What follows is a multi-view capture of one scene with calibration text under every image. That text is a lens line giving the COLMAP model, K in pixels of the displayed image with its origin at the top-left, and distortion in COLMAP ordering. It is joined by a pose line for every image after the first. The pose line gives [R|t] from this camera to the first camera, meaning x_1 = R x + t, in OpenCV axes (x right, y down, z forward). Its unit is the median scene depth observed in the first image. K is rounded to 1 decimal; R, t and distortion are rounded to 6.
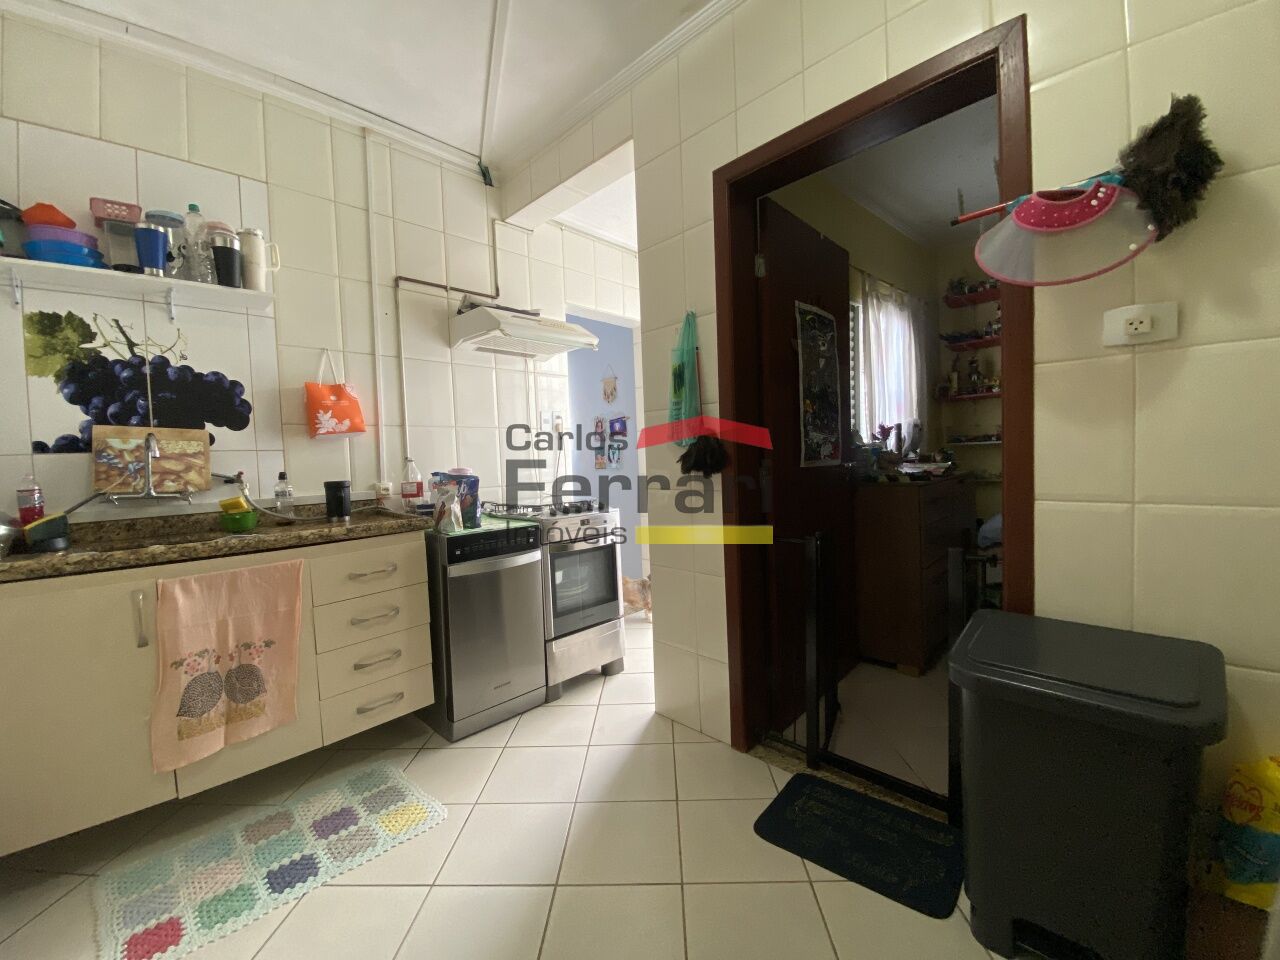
lens RADIAL K [[513.2, 0, 640.0], [0, 513.2, 480.0], [0, 0, 1]] dist [0.016068, -0.018696]
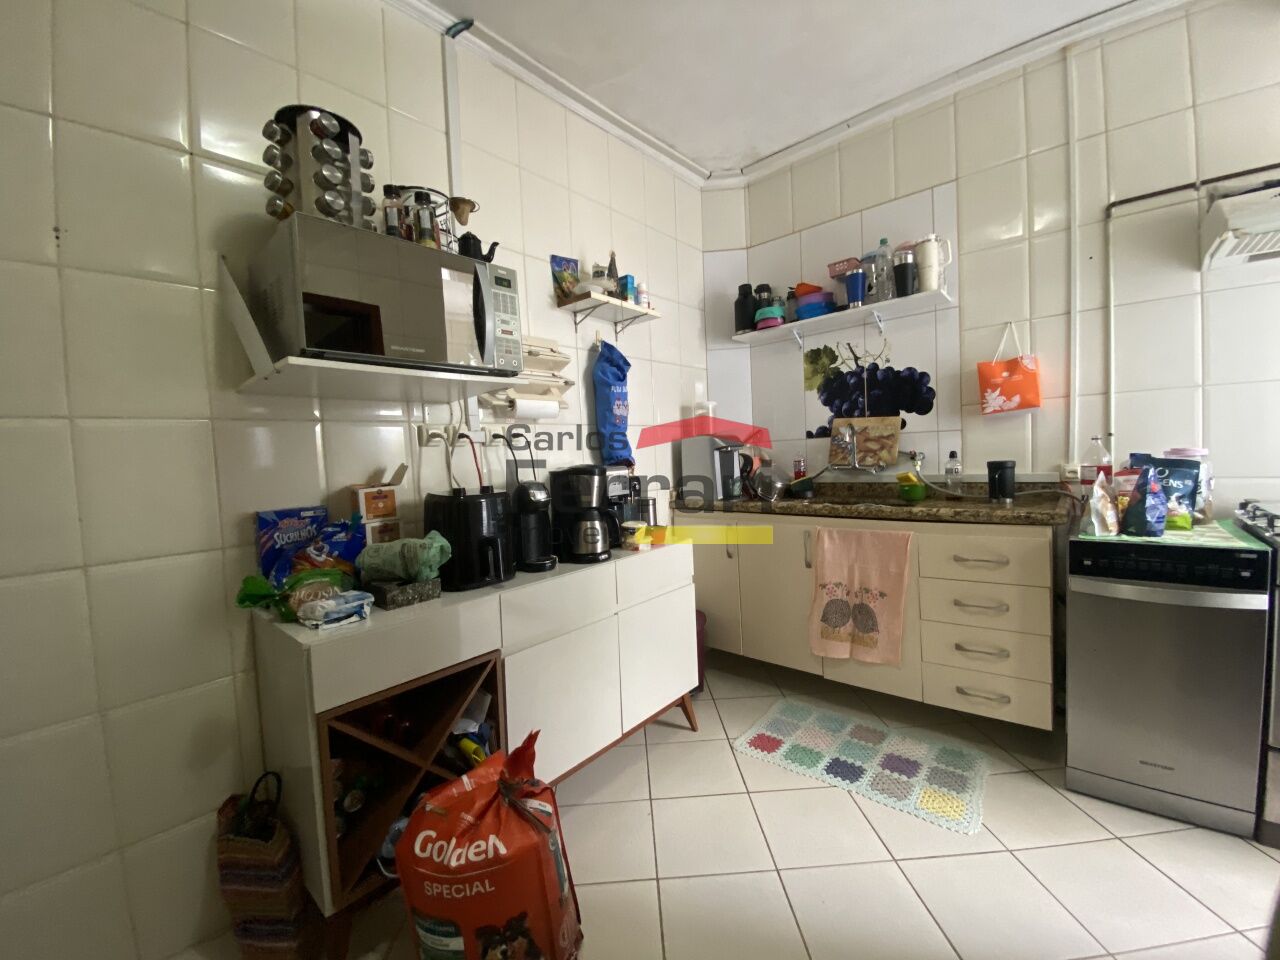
lens RADIAL K [[514.5, 0, 640.0], [0, 514.5, 480.0], [0, 0, 1]] dist [0.000619, -0.013367]
pose [[0.064102, 0.084187, -0.994386, 0.388372], [-0.000135, 0.996436, 0.084352, -0.051394], [0.997943, -0.005273, 0.063885, 0.308011]]
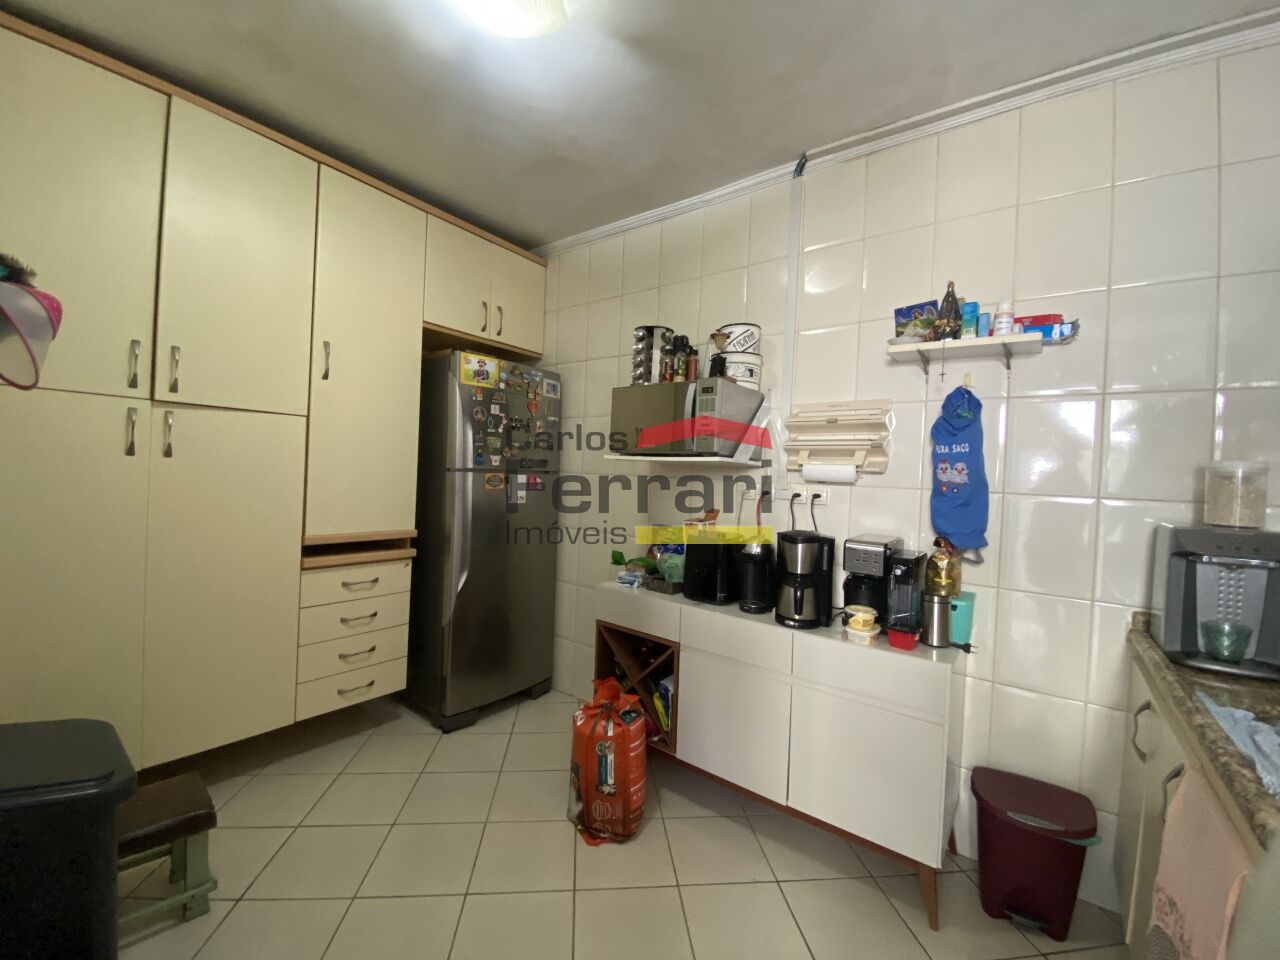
lens RADIAL K [[513.2, 0, 640.0], [0, 513.2, 480.0], [0, 0, 1]] dist [0.016068, -0.018696]
pose [[-0.991506, -0.004597, -0.129983, -0.128426], [-0.012357, 0.998184, 0.058954, -0.152383], [0.129476, 0.060060, -0.989762, 1.204695]]
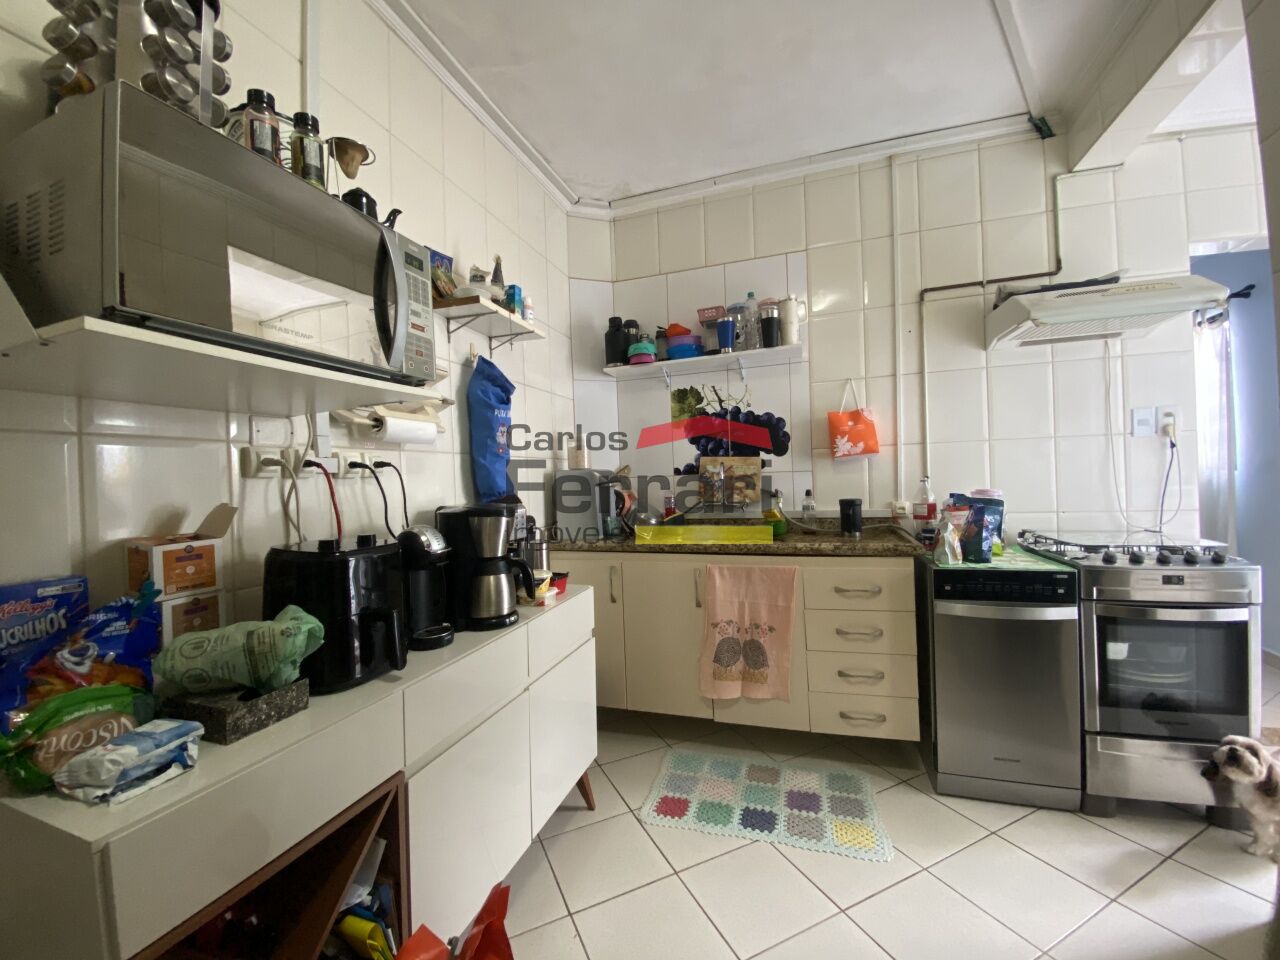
lens RADIAL K [[512.8, 0, 640.0], [0, 512.8, 480.0], [0, 0, 1]] dist [0.026400, -0.026124]
pose [[0.450060, 0.022756, -0.892708, 0.222928], [-0.023412, 0.999632, 0.013679, -0.050888], [0.892692, 0.014744, 0.450427, 0.124094]]
